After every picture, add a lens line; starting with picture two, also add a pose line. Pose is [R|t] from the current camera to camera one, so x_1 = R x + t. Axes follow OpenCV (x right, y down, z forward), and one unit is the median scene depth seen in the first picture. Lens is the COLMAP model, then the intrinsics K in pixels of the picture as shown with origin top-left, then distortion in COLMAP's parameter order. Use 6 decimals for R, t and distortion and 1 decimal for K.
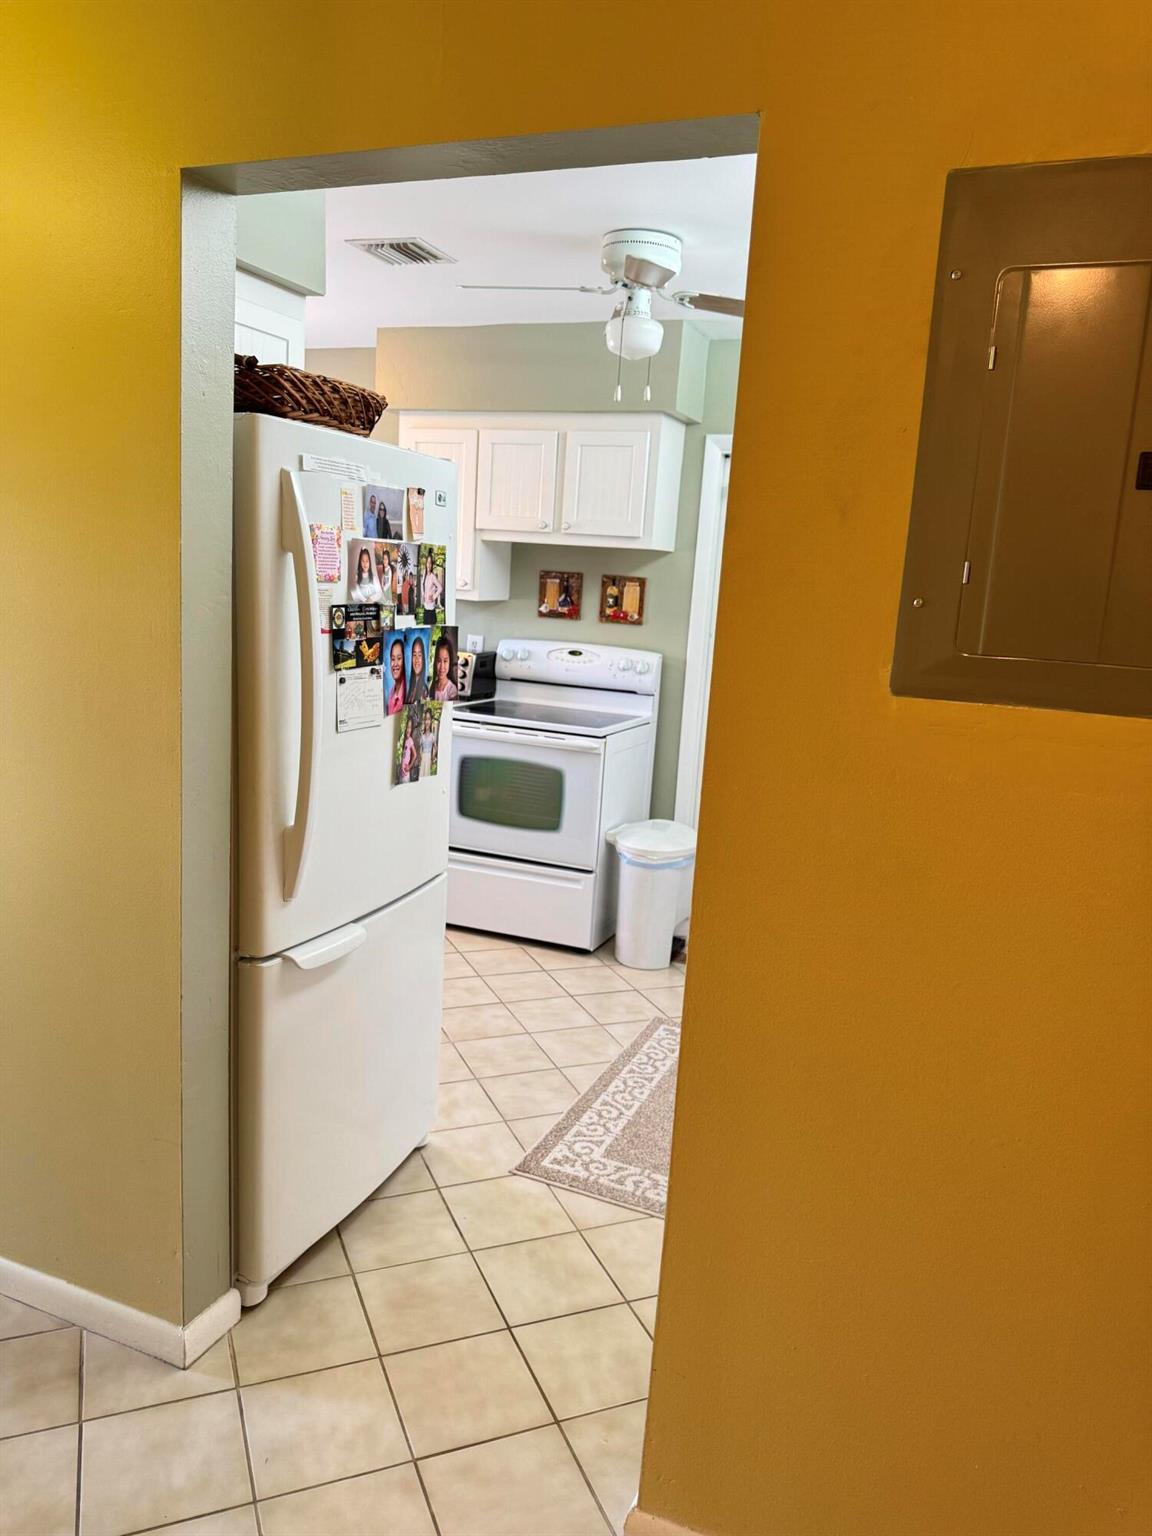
lens RADIAL K [[1084.1, 0, 575.7], [0, 1084.1, 765.1], [0, 0, 1]] dist [0.048336, -0.063218]
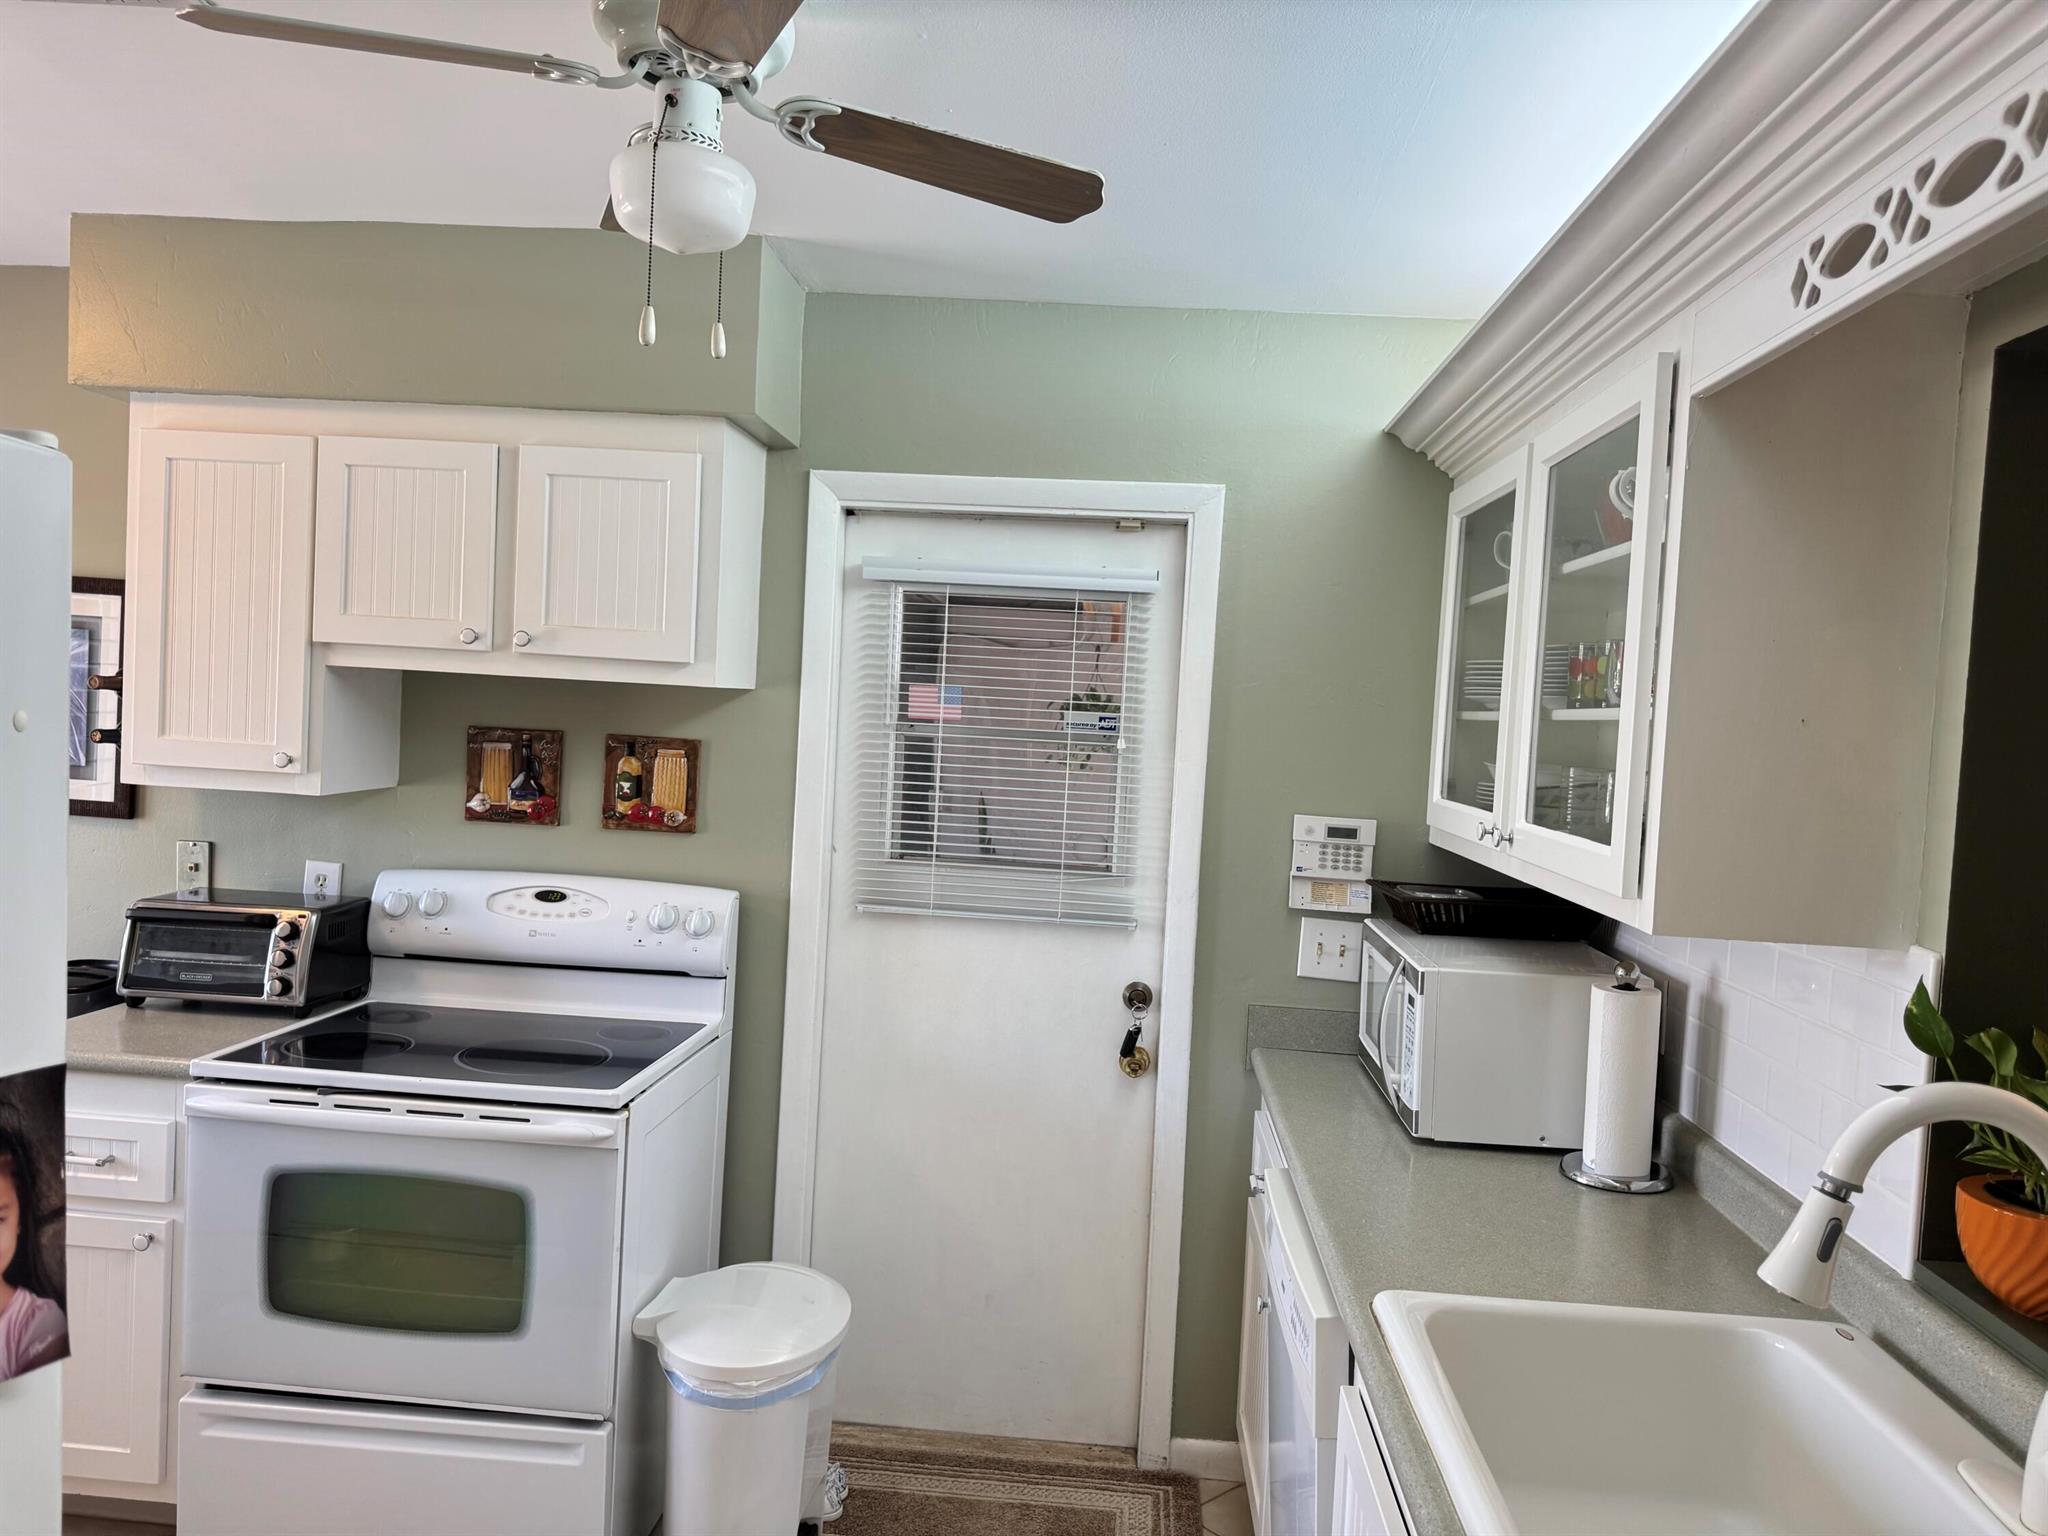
lens RADIAL K [[1445.4, 0, 1070.3], [0, 1445.4, 737.6], [0, 0, 1]] dist [0.048336, -0.063218]
pose [[0.941376, -0.024987, 0.336433, 0.001400], [0.069093, 0.990394, -0.119772, -0.081413], [-0.330209, 0.135995, 0.934060, 0.322694]]
